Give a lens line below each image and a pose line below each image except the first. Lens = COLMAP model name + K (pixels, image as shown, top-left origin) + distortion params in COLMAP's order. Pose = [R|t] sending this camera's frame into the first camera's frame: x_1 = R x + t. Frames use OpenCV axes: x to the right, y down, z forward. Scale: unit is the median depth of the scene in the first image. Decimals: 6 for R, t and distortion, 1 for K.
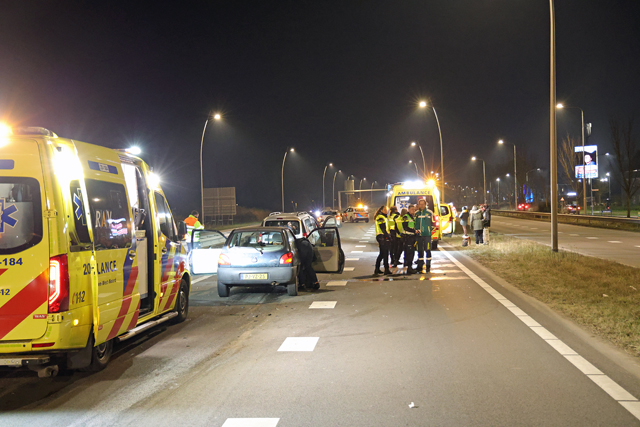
lens RADIAL K [[843.9, 0, 318.9], [0, 843.9, 199.4], [0, 0, 1]] dist [0.290731, -0.002300]
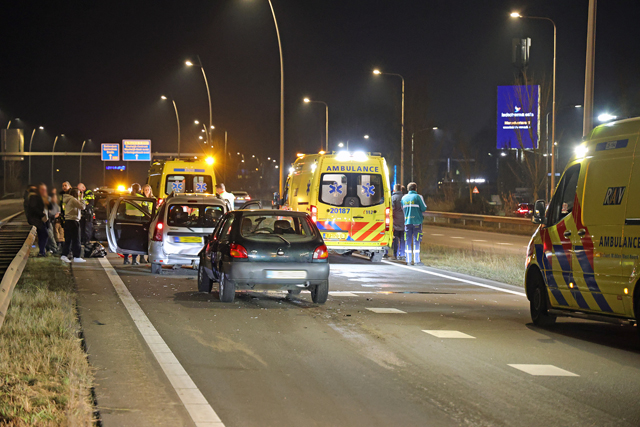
lens RADIAL K [[1930.3, 0, 320.0], [0, 1930.3, 213.5], [0, 0, 1]] dist [0.836728, -0.773491]
pose [[0.974123, 0.038402, 0.222734, -0.421201], [-0.042395, 0.999014, 0.013170, 0.013623], [-0.222009, -0.022272, 0.974790, -0.662613]]
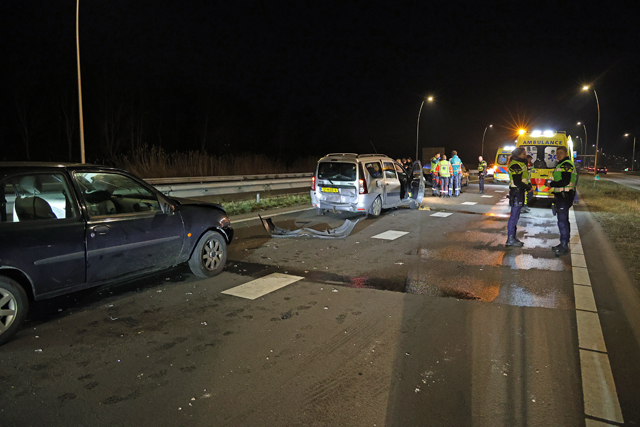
lens RADIAL K [[449.5, 0, 320.0], [0, 449.5, 213.5], [0, 0, 1]] dist [-0.050383, 0.005823]
pose [[0.911410, 0.089895, -0.401561, 0.179894], [-0.038744, 0.990258, 0.133745, 0.025362], [0.409672, -0.106339, 0.906014, 0.917979]]
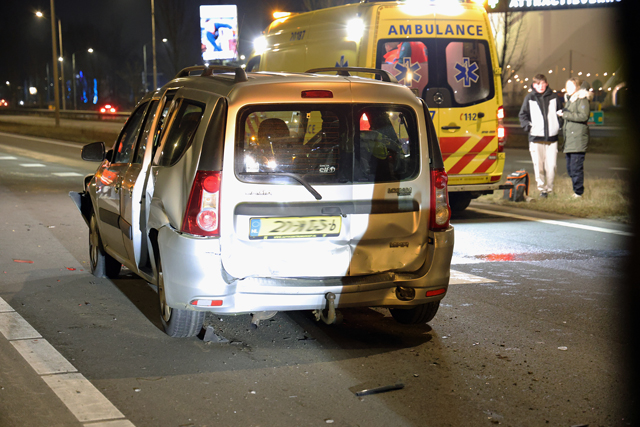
lens RADIAL K [[1342.4, 0, 320.0], [0, 1342.4, 213.5], [0, 0, 1]] dist [0.364825, 0.031469]
pose [[0.900770, -0.017217, 0.433955, -0.265079], [-0.018773, 0.996736, 0.078512, 0.039484], [-0.433891, -0.078868, 0.897507, 1.121978]]
